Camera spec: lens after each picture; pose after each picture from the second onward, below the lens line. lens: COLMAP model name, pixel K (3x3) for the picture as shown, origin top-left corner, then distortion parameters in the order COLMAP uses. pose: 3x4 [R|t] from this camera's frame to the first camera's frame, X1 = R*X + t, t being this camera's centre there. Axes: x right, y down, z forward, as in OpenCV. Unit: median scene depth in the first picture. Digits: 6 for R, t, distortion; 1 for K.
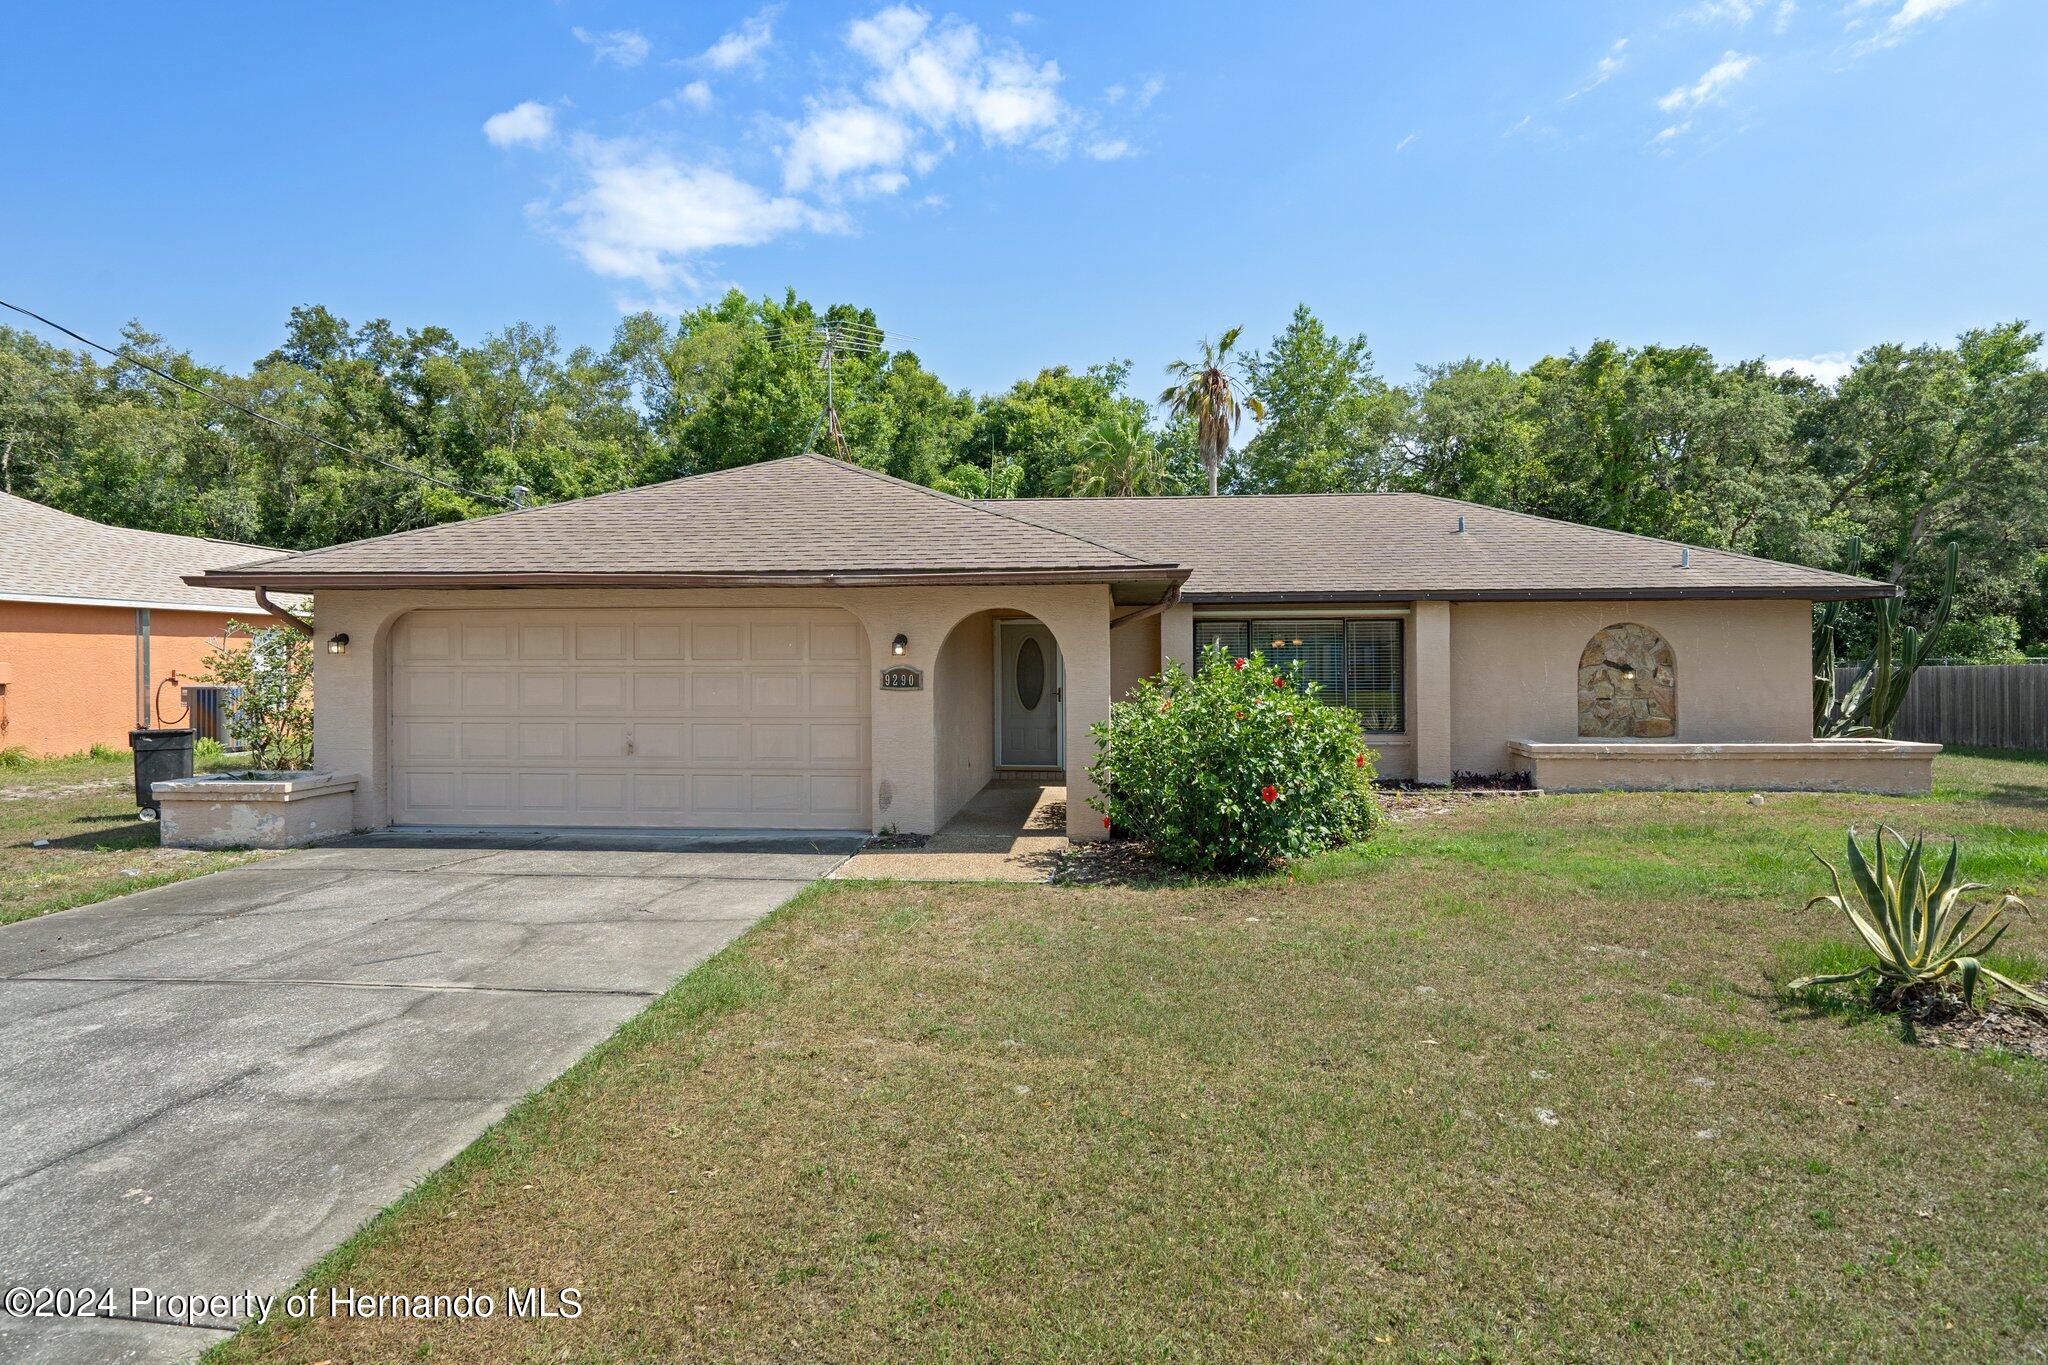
lens RADIAL K [[1116.1, 0, 1027.0], [0, 1116.1, 651.4], [0, 0, 1]] dist [0.001567, 0.000128]
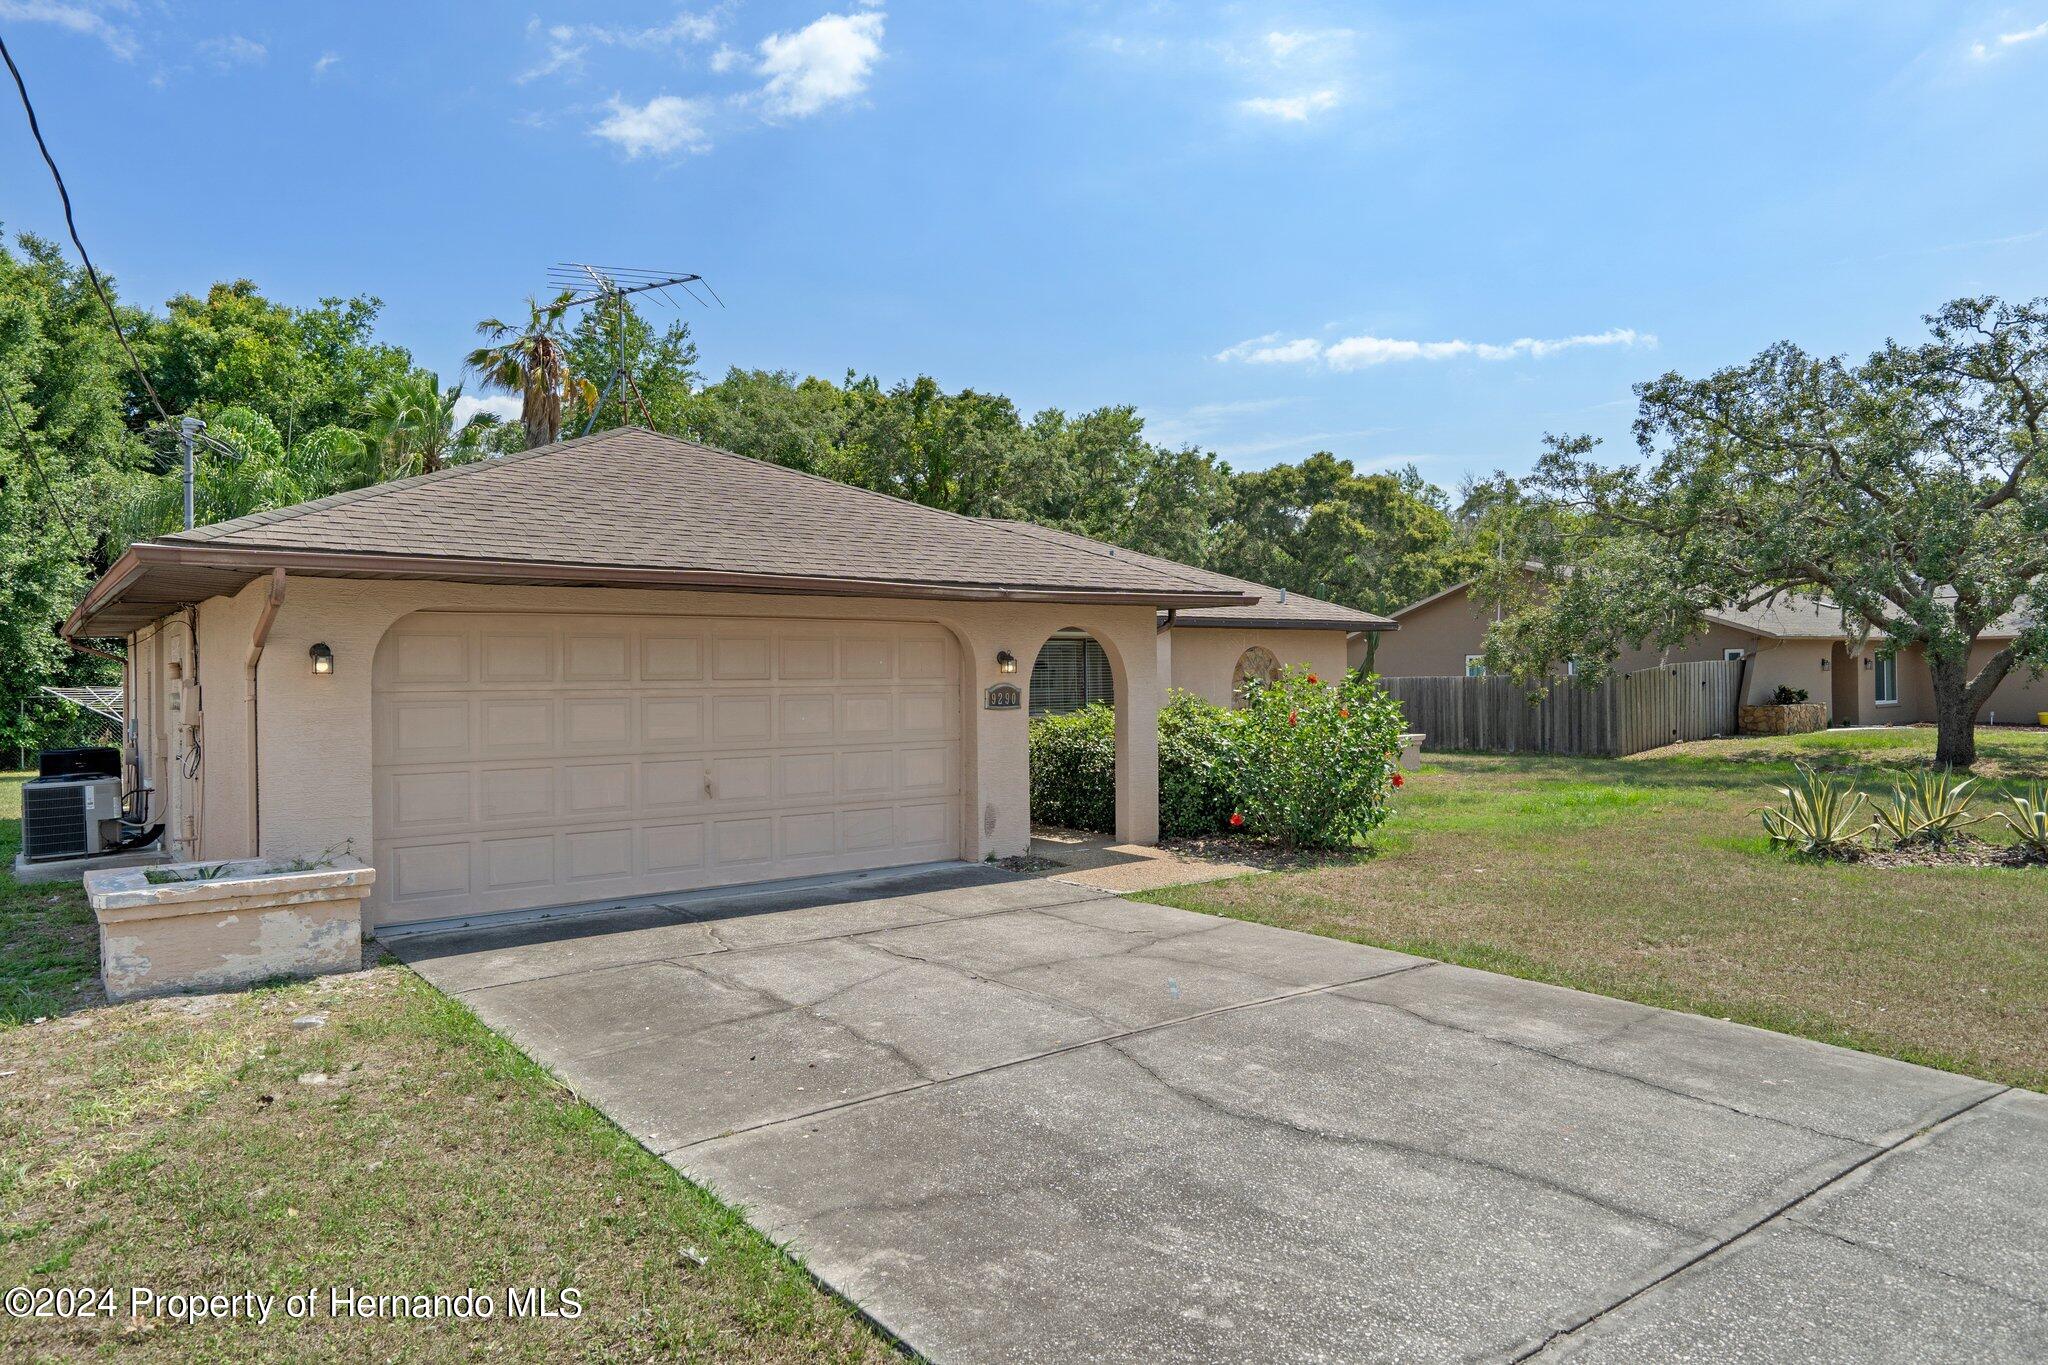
lens RADIAL K [[1279.3, 0, 1024.0], [0, 1279.3, 682.5], [0, 0, 1]] dist [0.003767, 0.000474]
pose [[0.735807, -0.007953, 0.677145, -0.666386], [0.003410, 0.999962, 0.008039, 0.002060], [-0.677183, -0.003606, 0.735806, 0.135564]]
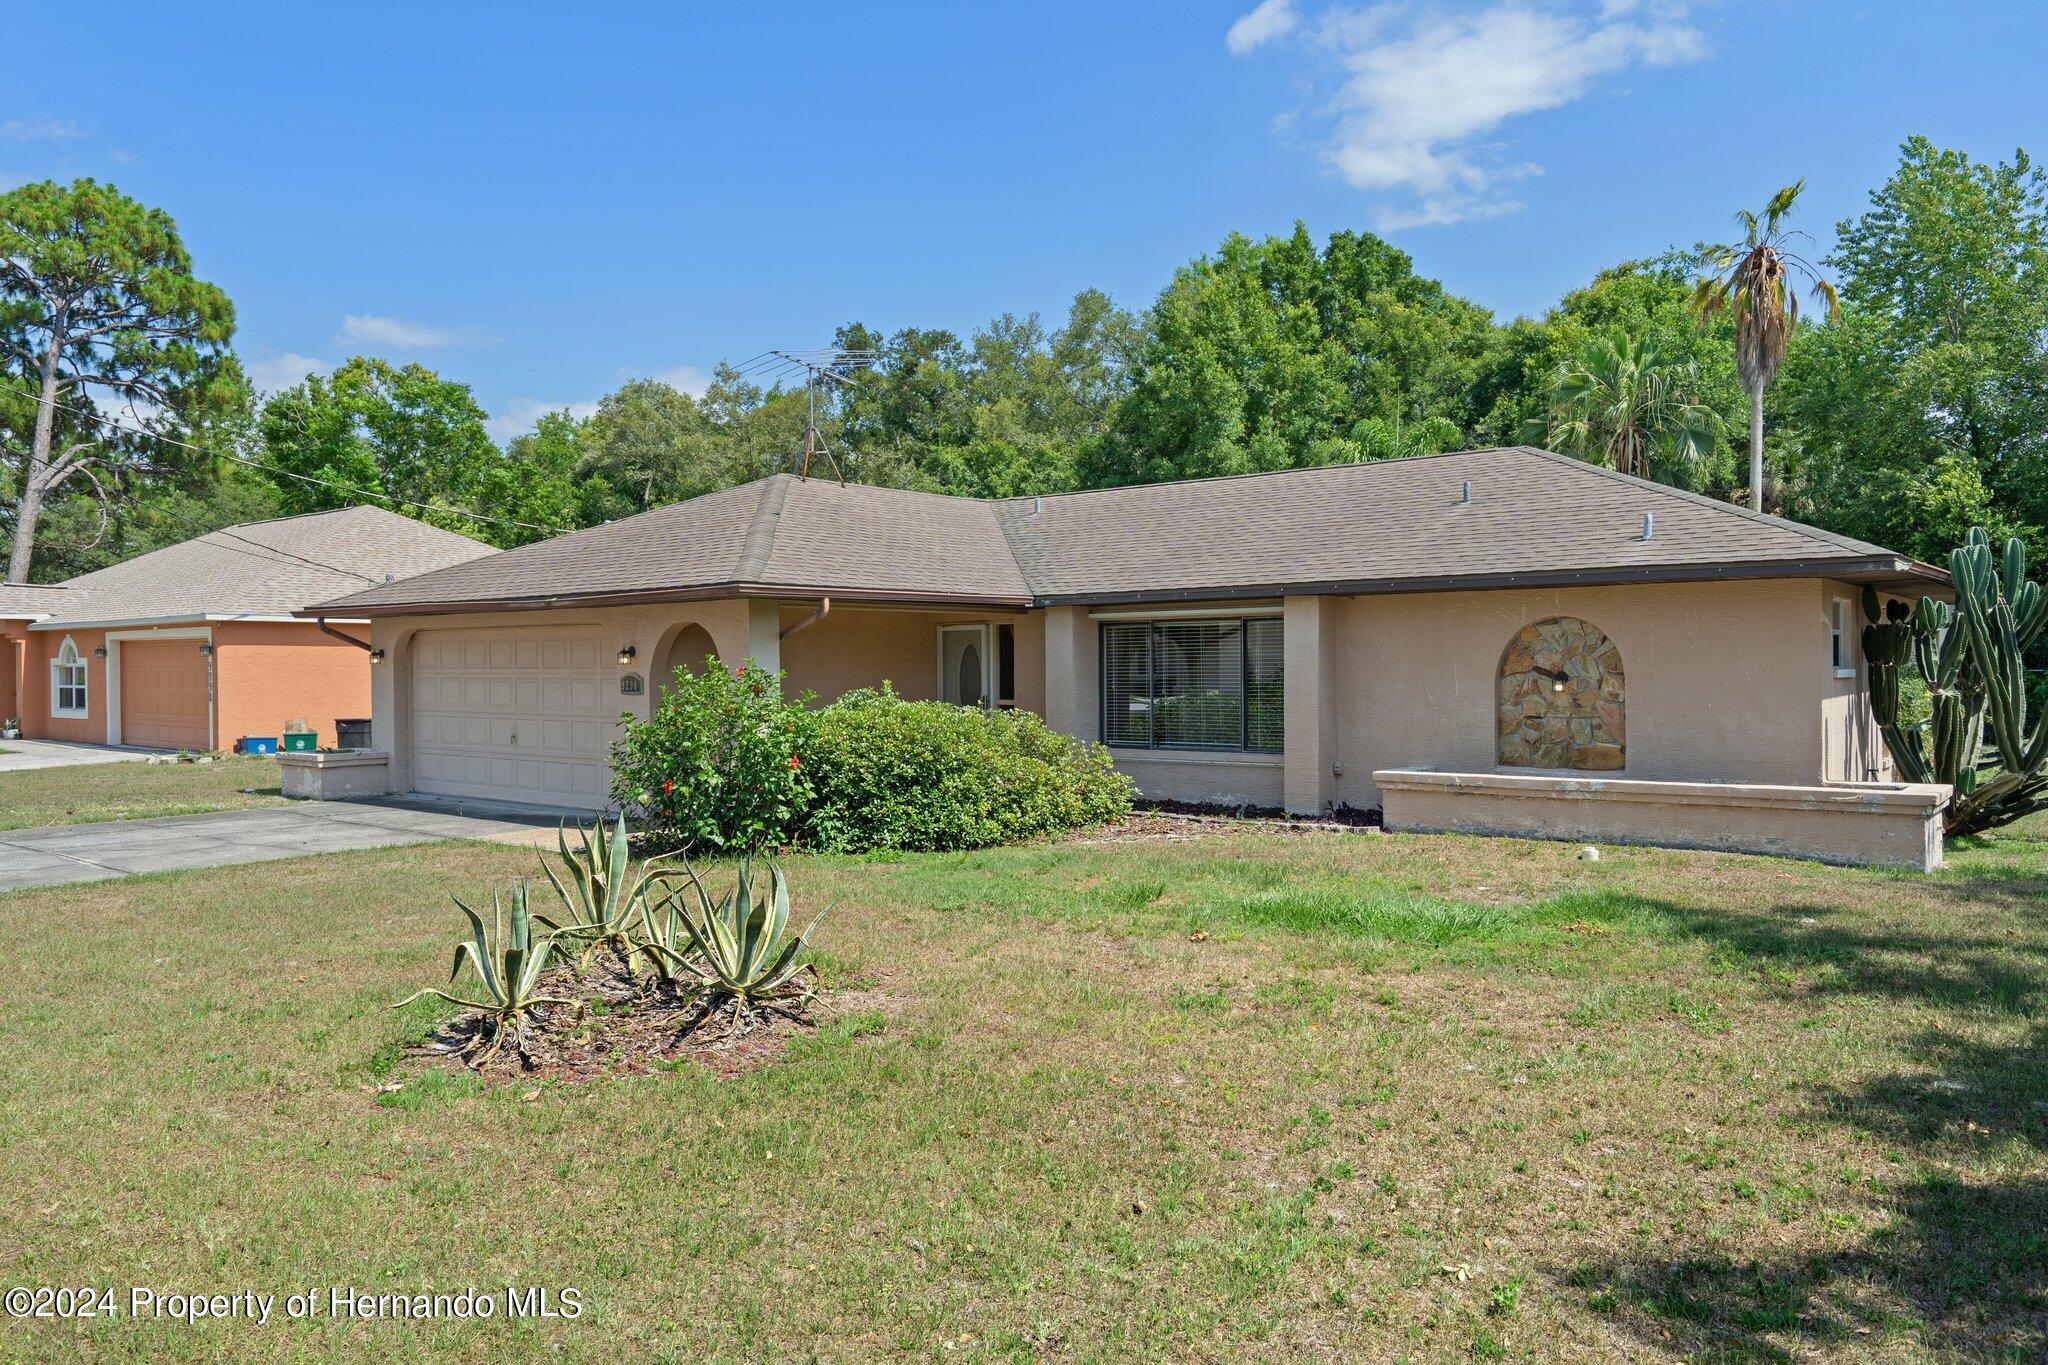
lens RADIAL K [[1448.6, 0, 1024.0], [0, 1448.6, 682.5], [0, 0, 1]] dist [0.050473, -0.001988]
pose [[0.817310, 0.003458, -0.576187, 0.868624], [0.006385, 0.999866, 0.015059, 0.001826], [0.576162, -0.015987, 0.817179, -0.010079]]
